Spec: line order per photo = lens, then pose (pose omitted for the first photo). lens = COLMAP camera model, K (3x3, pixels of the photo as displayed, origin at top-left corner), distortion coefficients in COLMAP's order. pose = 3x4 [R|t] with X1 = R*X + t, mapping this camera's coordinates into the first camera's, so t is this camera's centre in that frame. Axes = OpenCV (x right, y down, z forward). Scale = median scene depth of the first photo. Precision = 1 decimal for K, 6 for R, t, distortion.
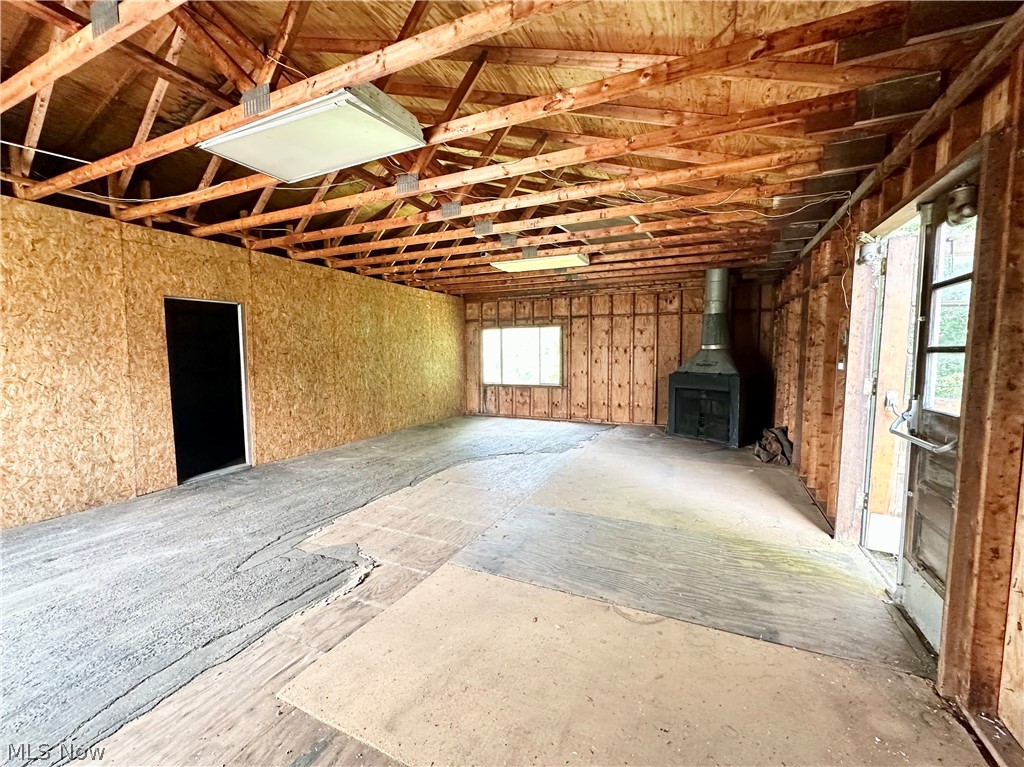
lens RADIAL K [[409.2, 0, 511.5], [0, 409.2, 382.9], [0, 0, 1]] dist [-0.001894, 0.000610]
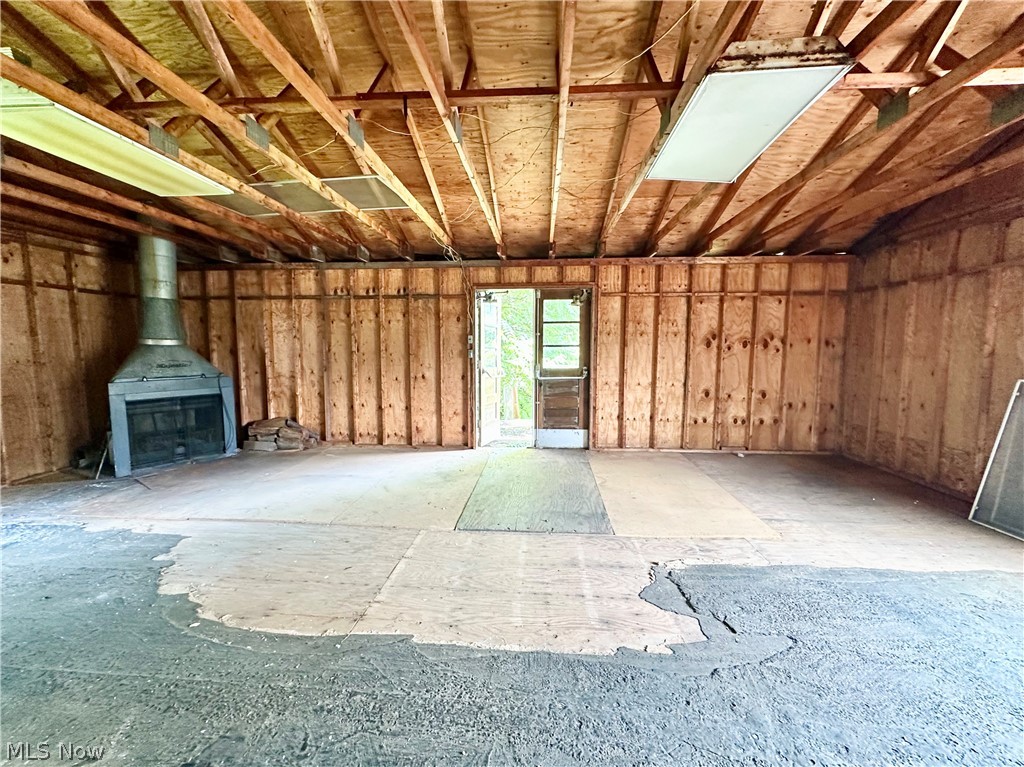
lens RADIAL K [[409.2, 0, 515.5], [0, 409.2, 381.8], [0, 0, 1]] dist [-0.001894, 0.000610]
pose [[-0.329661, -0.083284, 0.940419, -1.236741], [0.075249, 0.990614, 0.114108, -0.145227], [-0.941096, 0.108383, -0.320300, 1.761138]]
